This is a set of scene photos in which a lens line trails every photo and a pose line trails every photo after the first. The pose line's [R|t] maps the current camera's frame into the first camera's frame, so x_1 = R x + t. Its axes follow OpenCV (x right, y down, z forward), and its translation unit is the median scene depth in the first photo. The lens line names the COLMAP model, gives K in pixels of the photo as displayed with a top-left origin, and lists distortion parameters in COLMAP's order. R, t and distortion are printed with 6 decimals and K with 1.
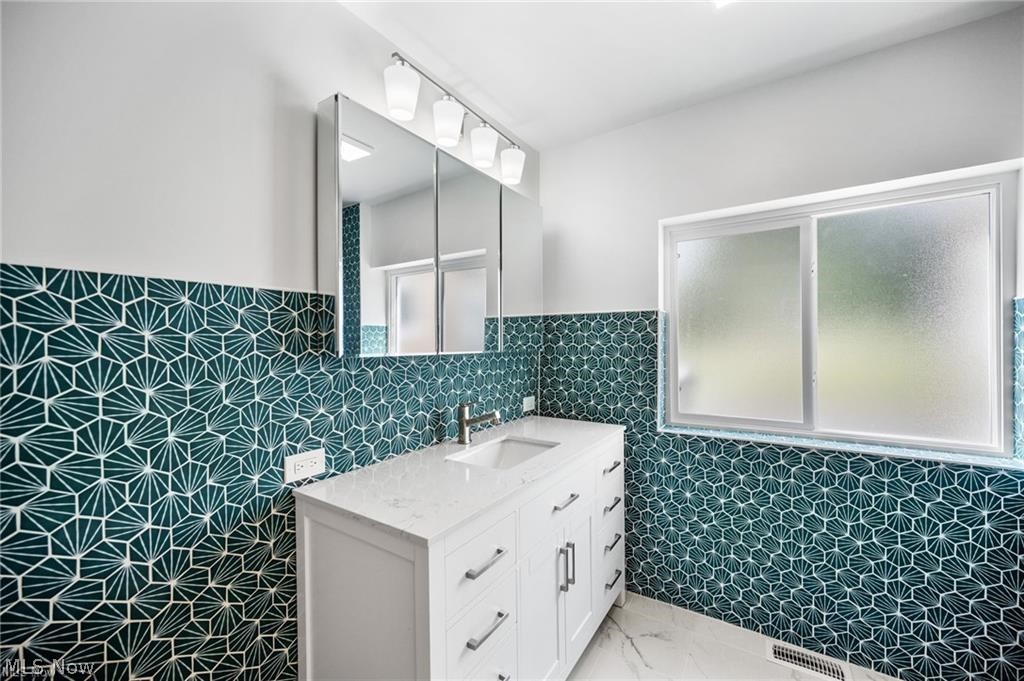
lens RADIAL K [[405.2, 0, 510.3], [0, 405.2, 344.4], [0, 0, 1]] dist [-0.000281, -0.000326]
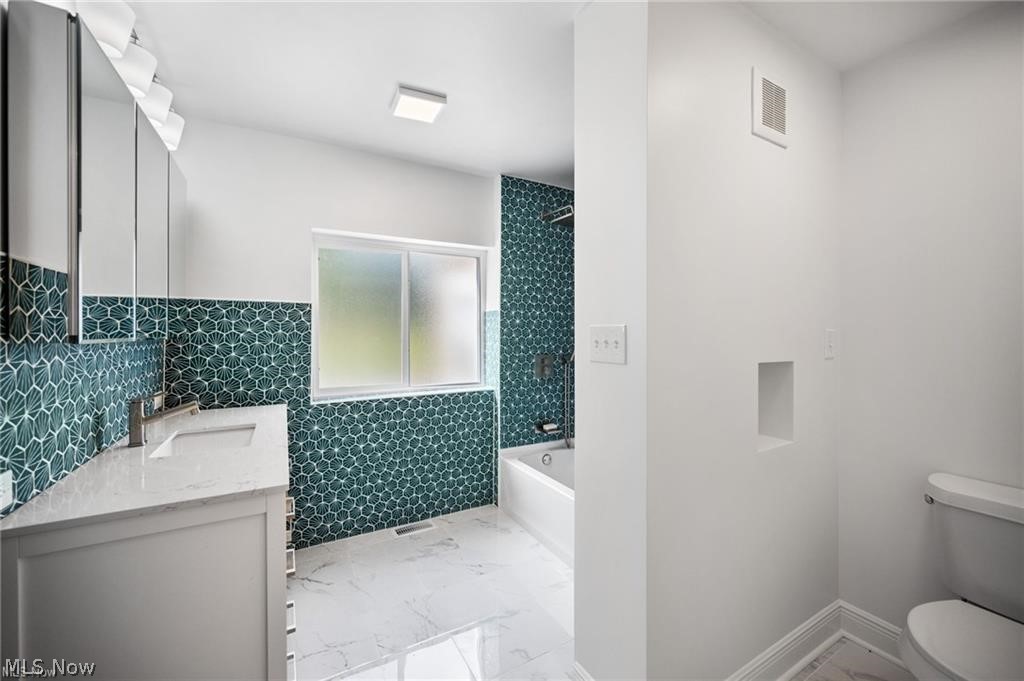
lens RADIAL K [[405.2, 0, 517.1], [0, 405.2, 335.0], [0, 0, 1]] dist [-0.000281, -0.000326]
pose [[0.453459, -0.001052, 0.891277, -0.452664], [0.000551, 0.999999, 0.000900, 0.009146], [-0.891277, 0.000083, 0.453459, -0.087368]]
